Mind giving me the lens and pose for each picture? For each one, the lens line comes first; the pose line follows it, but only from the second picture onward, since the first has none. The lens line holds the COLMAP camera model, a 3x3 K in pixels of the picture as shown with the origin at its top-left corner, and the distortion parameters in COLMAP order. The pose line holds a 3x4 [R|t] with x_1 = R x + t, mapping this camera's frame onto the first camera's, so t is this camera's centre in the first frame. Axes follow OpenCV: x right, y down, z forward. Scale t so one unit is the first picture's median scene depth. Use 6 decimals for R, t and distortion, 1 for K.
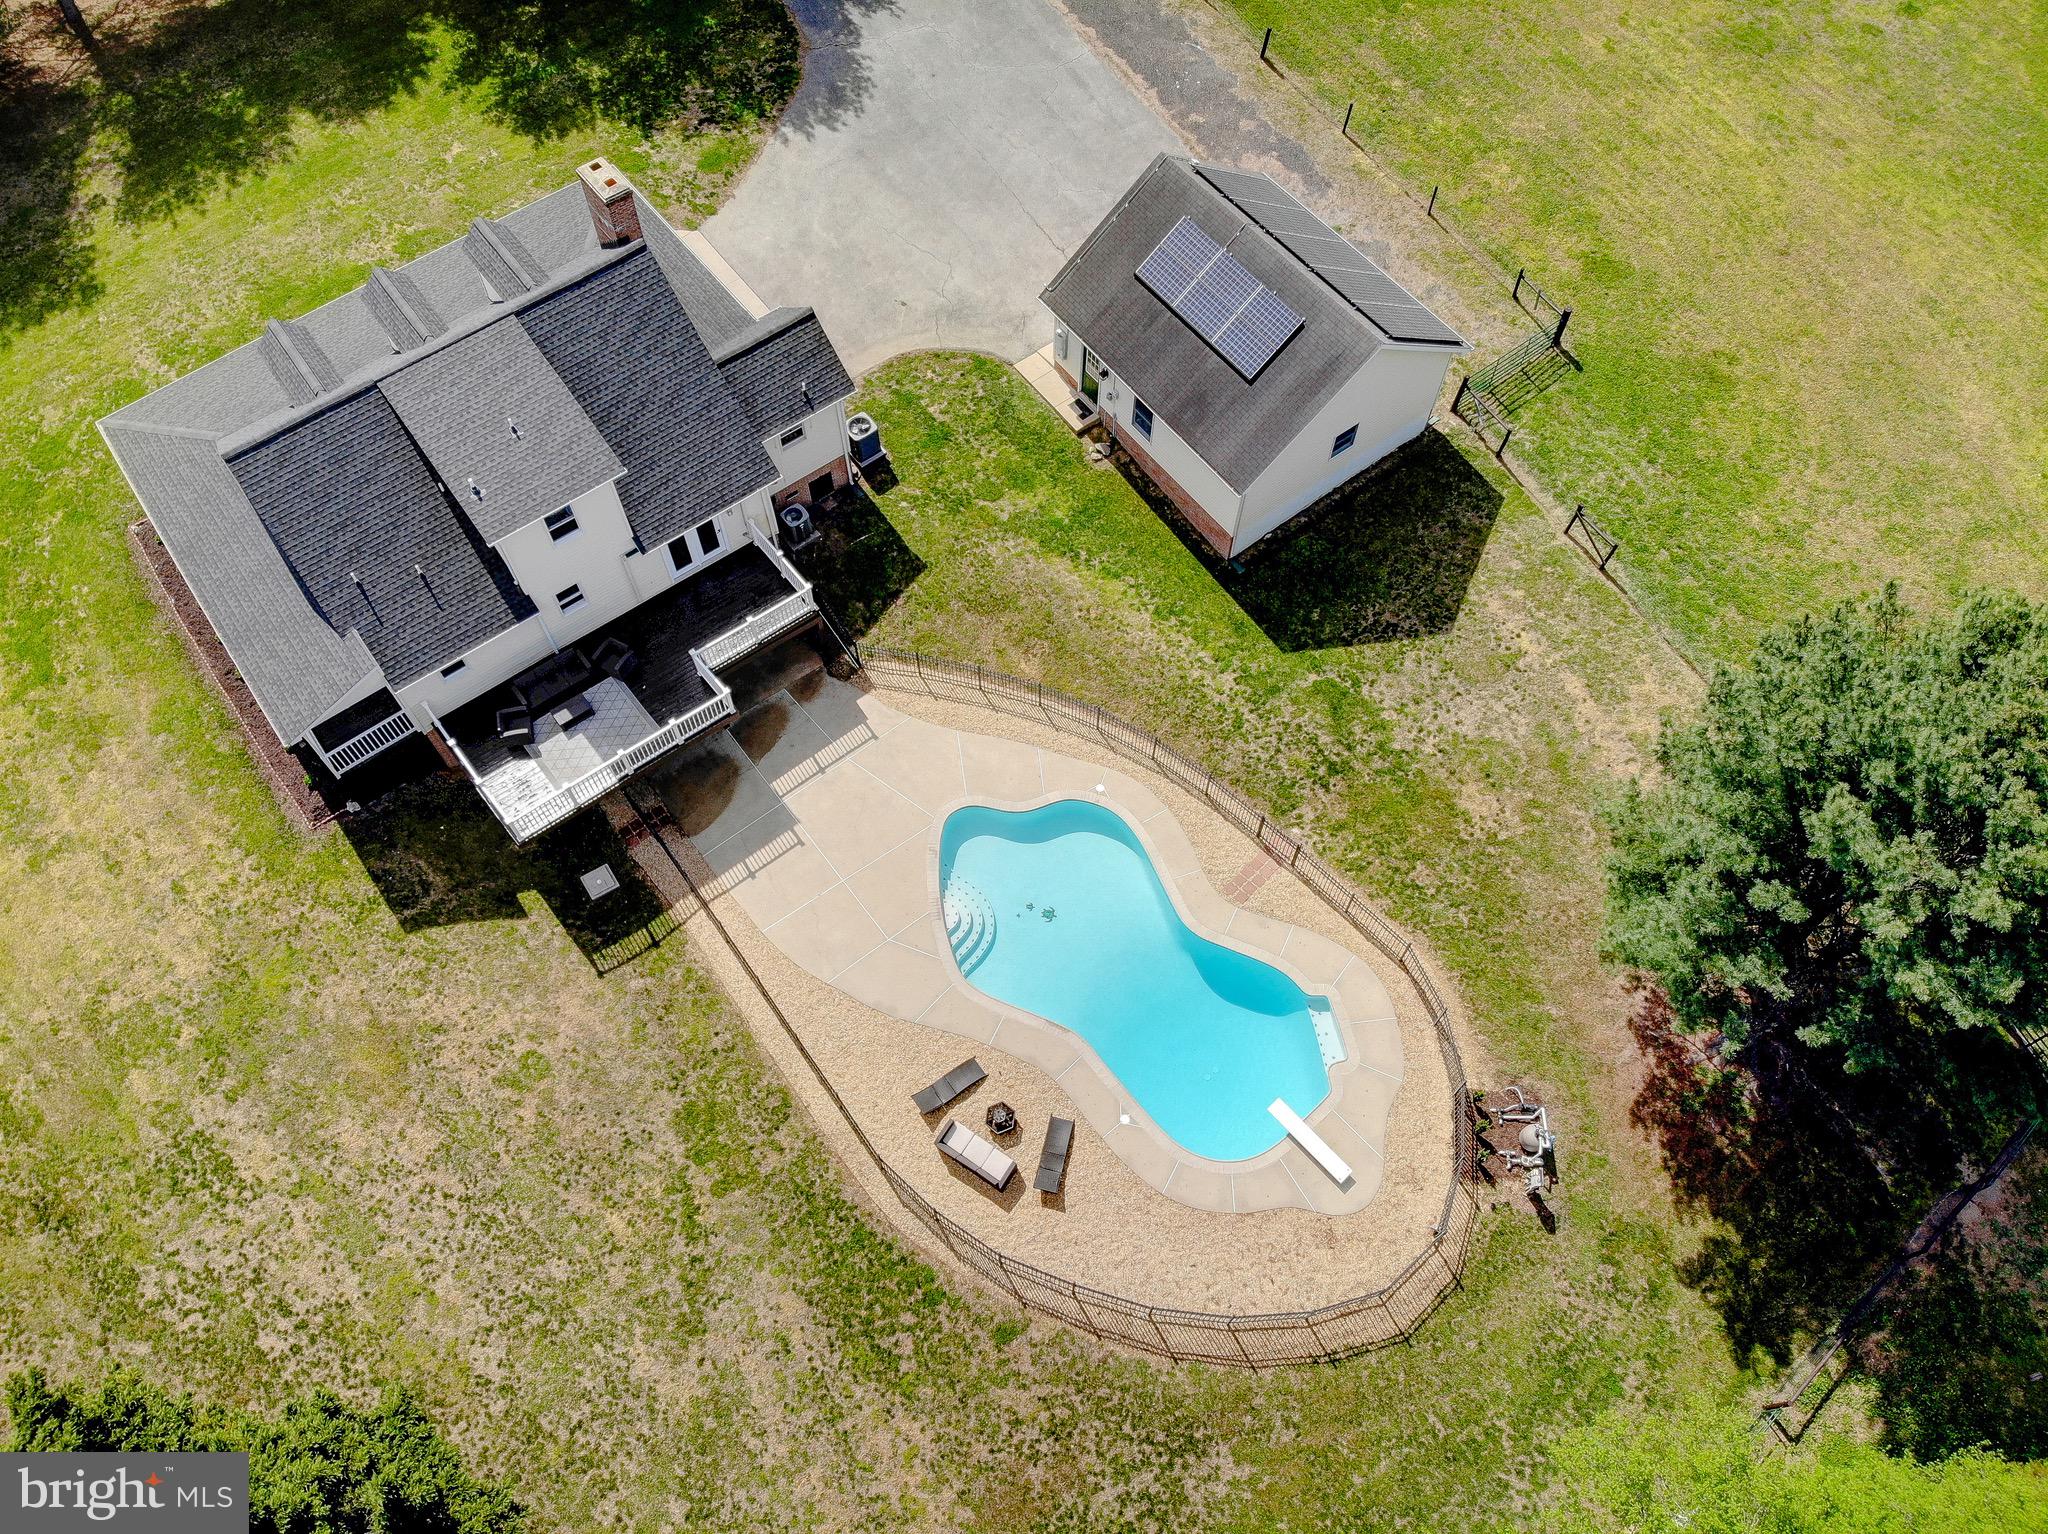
lens RADIAL K [[1506.2, 0, 1014.9], [0, 1506.2, 770.8], [0, 0, 1]] dist [0.031102, -0.133996]
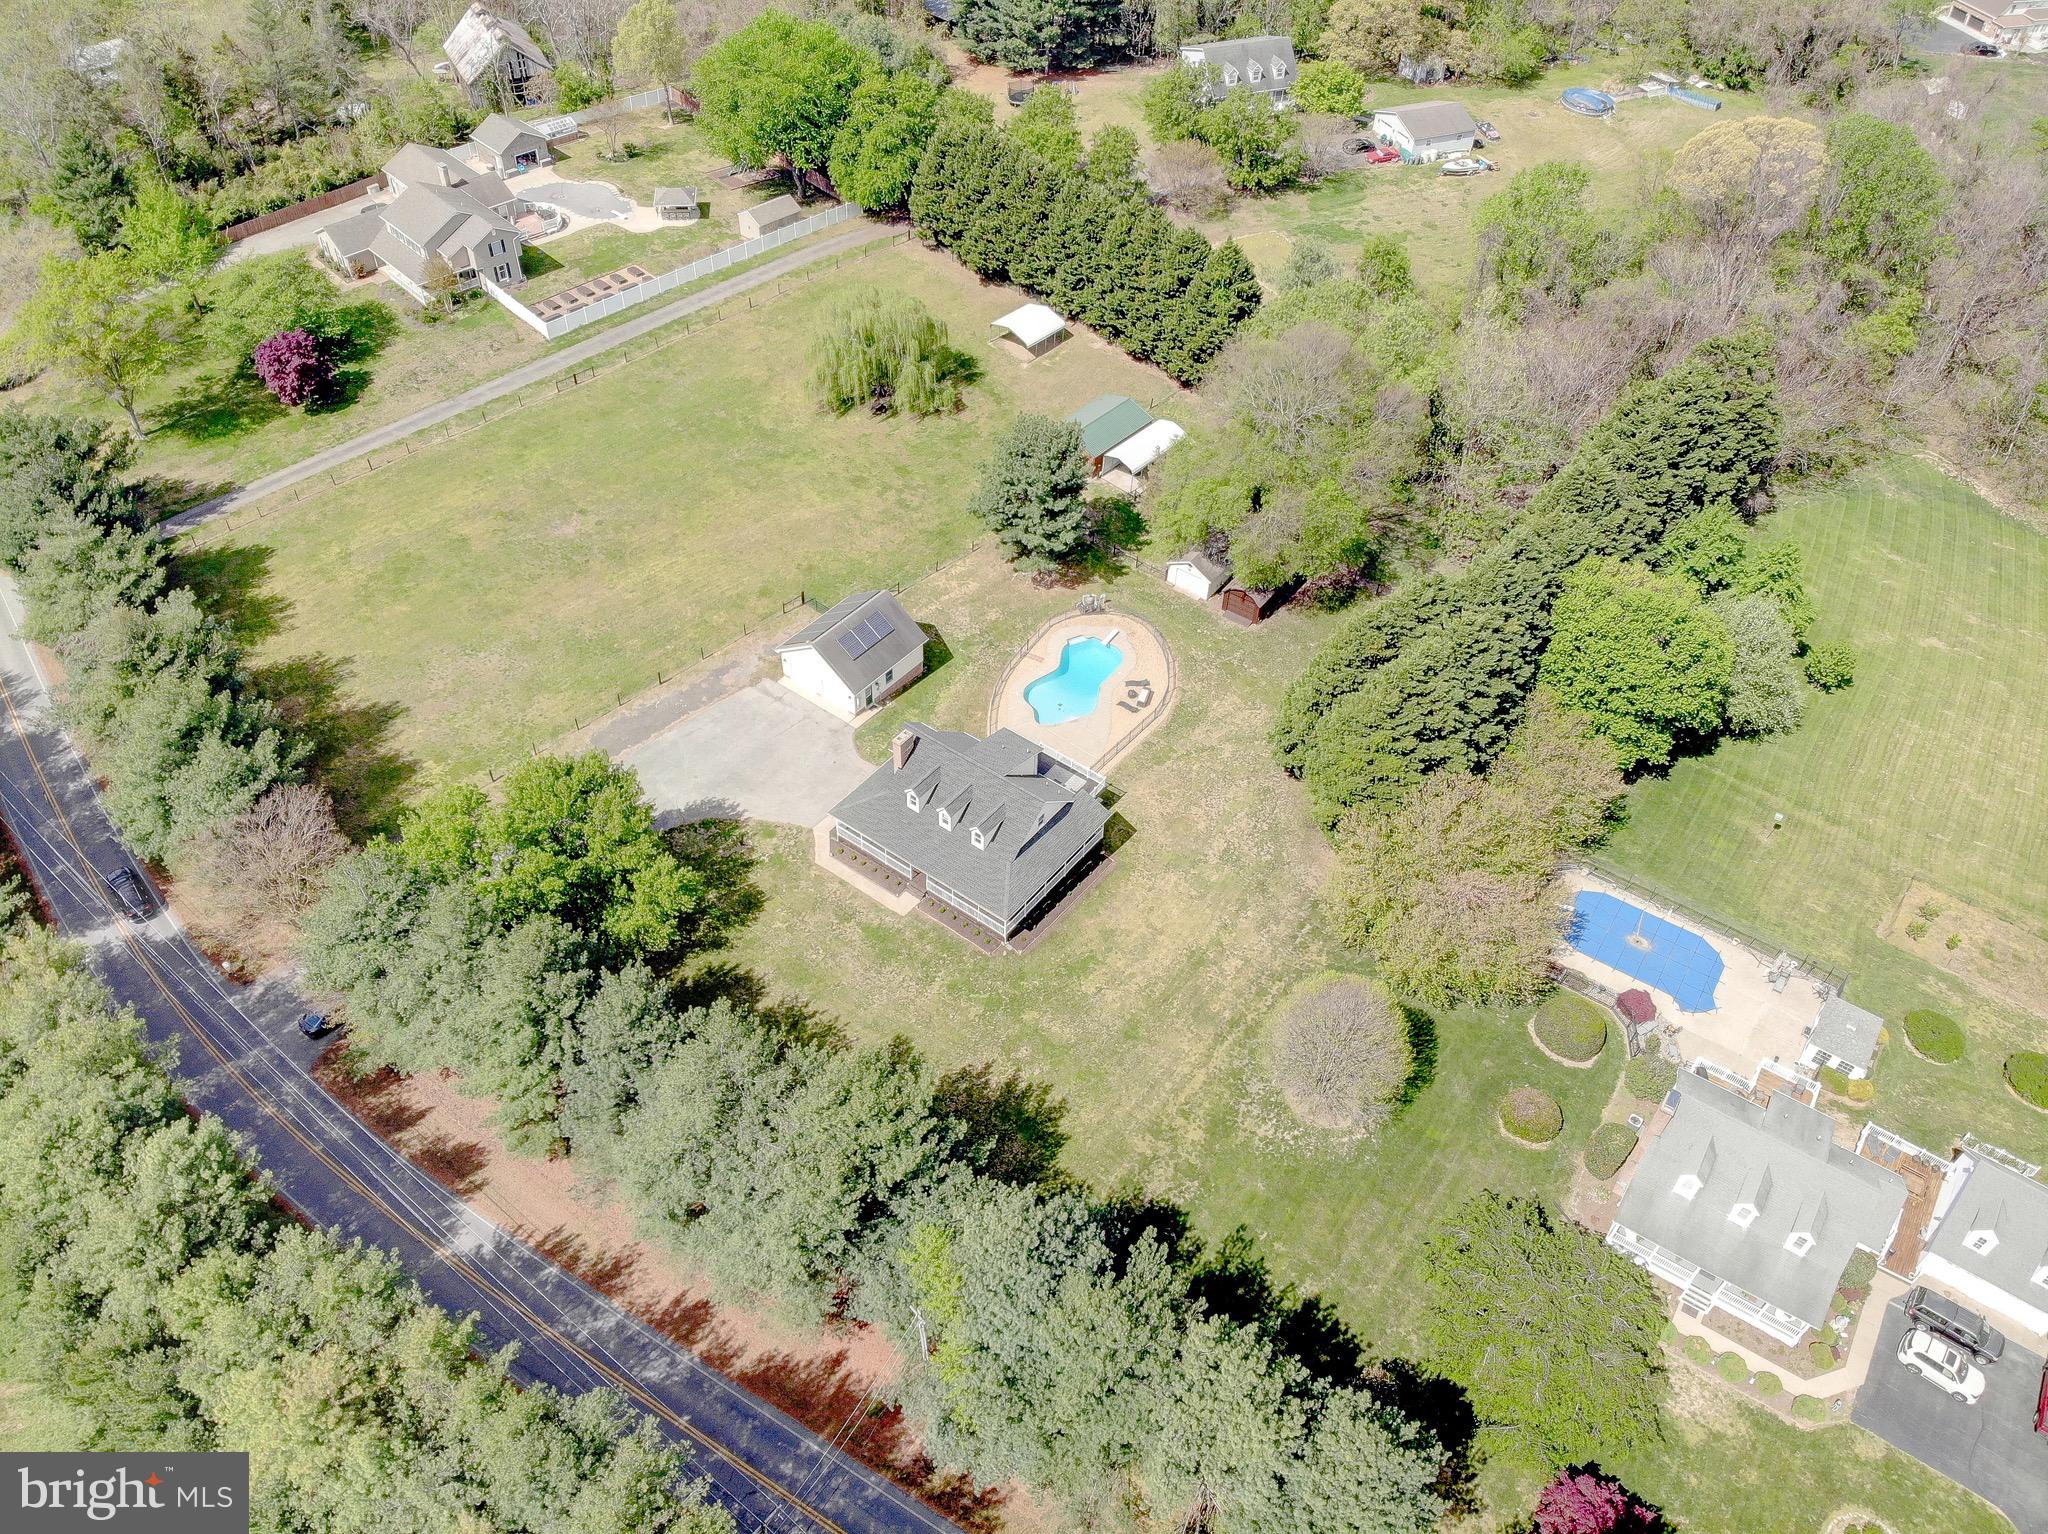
lens RADIAL K [[1508.3, 0, 1022.2], [0, 1508.3, 765.2], [0, 0, 1]] dist [0.040859, -0.156561]
pose [[-0.273601, -0.685103, 0.675112, -2.291025], [0.832421, 0.182995, 0.523057, -1.686487], [-0.481890, 0.705086, 0.520227, -0.533659]]
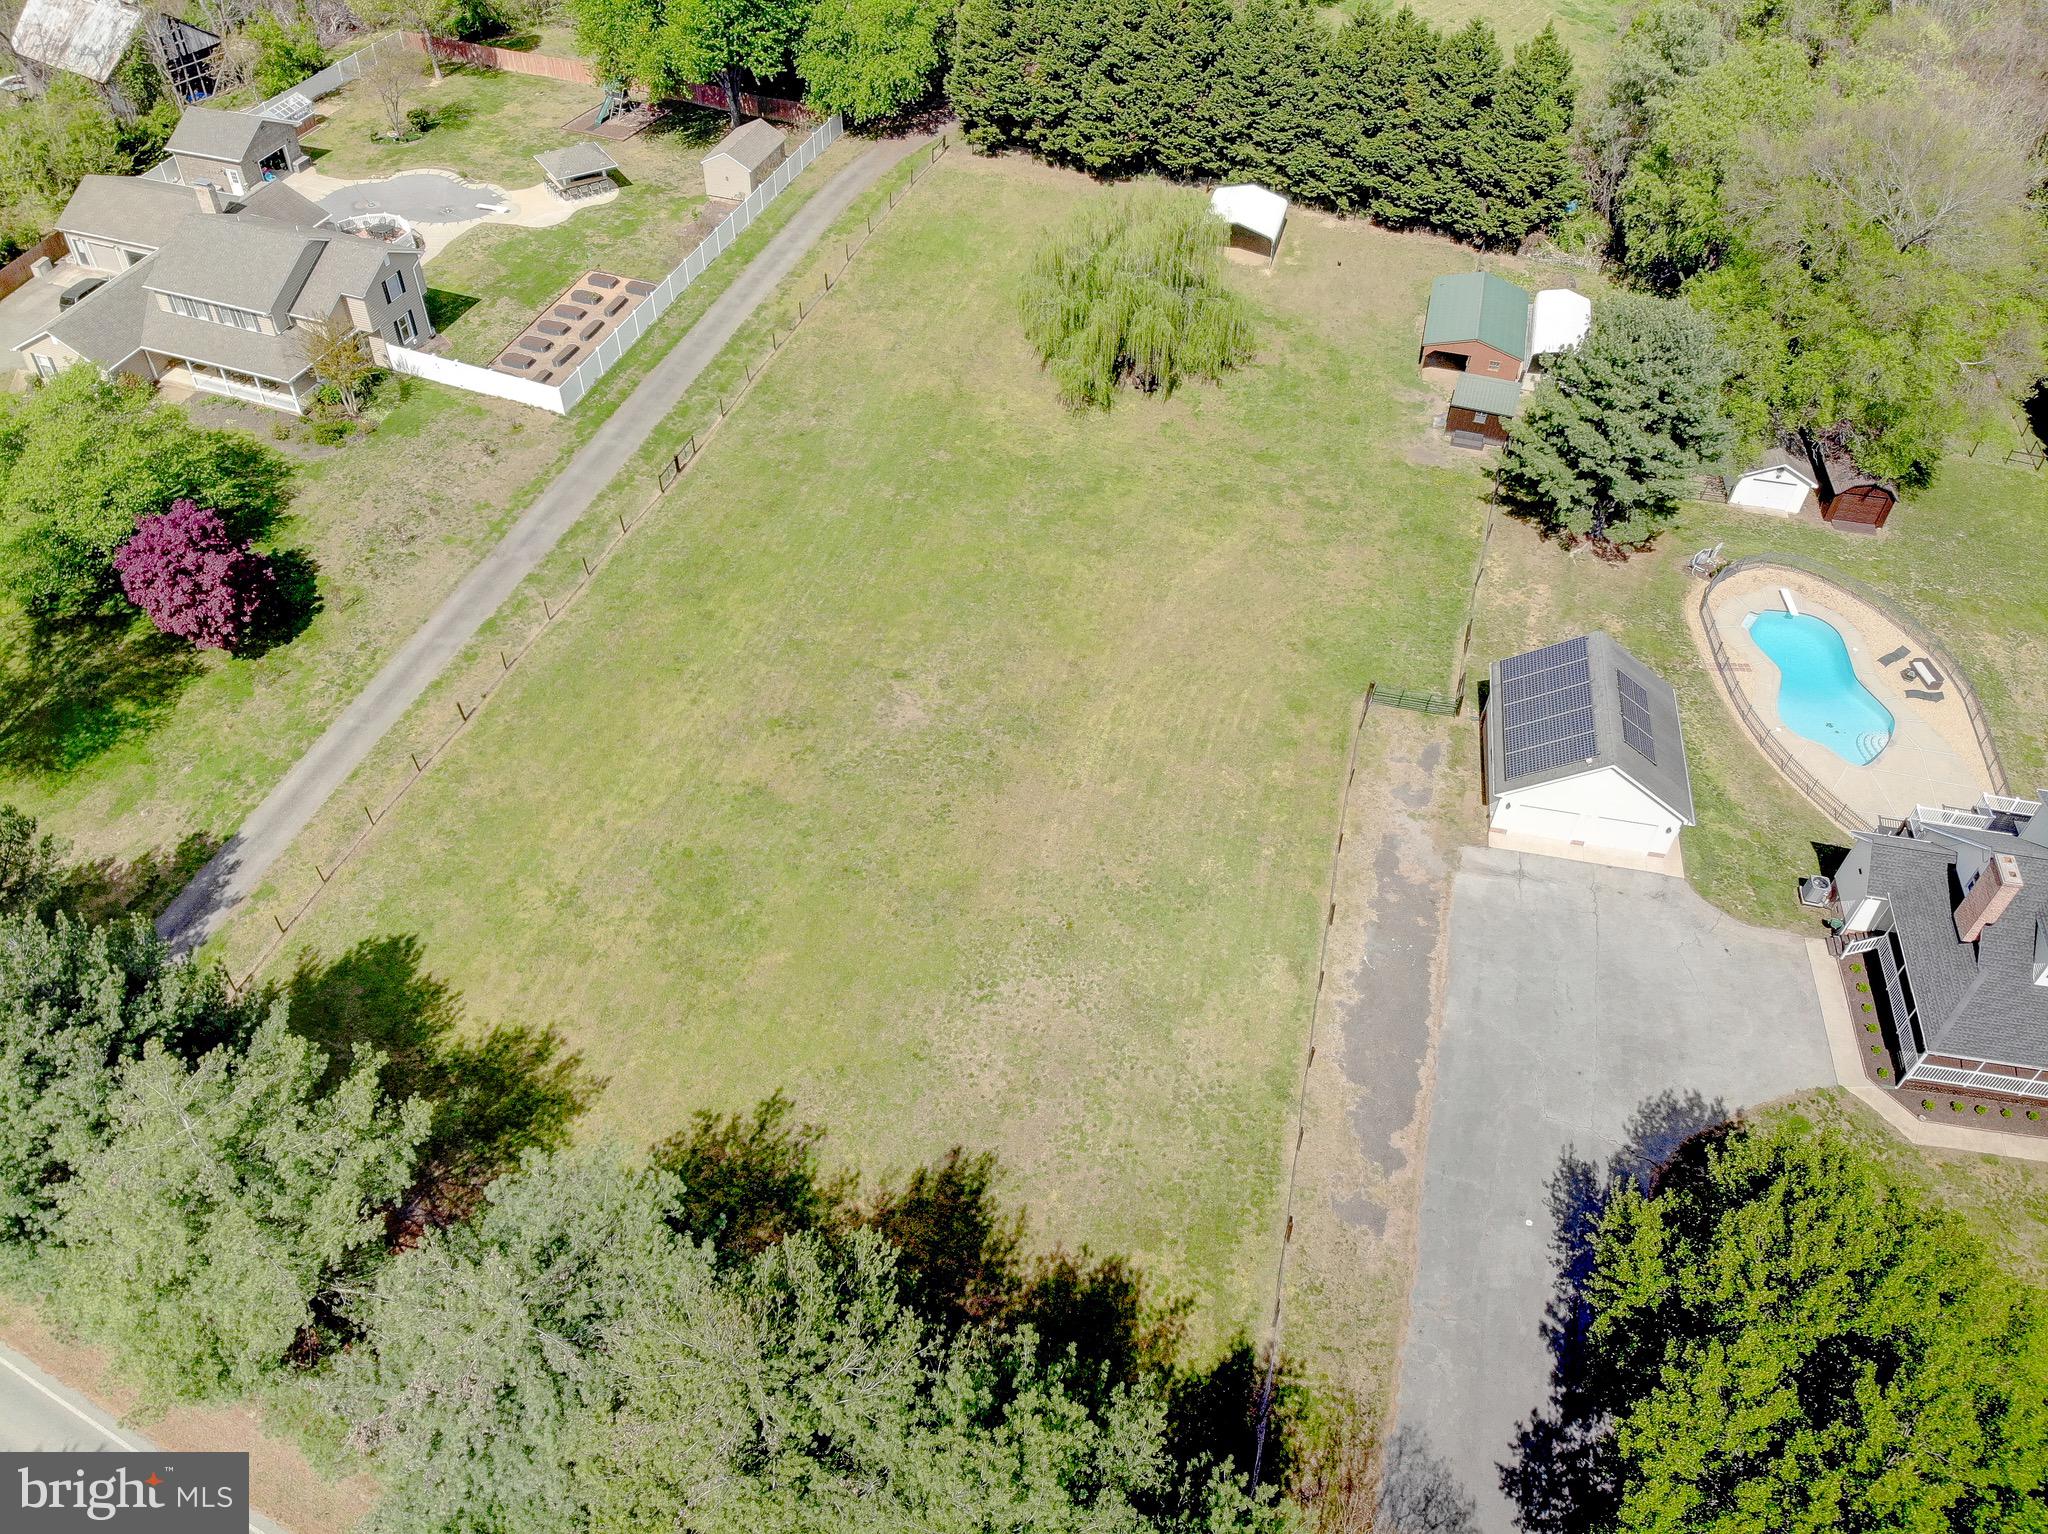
lens RADIAL K [[1508.3, 0, 997.8], [0, 1508.3, 771.0], [0, 0, 1]] dist [0.040859, -0.156561]
pose [[-0.665048, -0.541471, 0.514315, -0.319184], [0.650121, -0.080872, 0.755515, -2.243103], [-0.367496, 0.836821, 0.405805, 0.686046]]
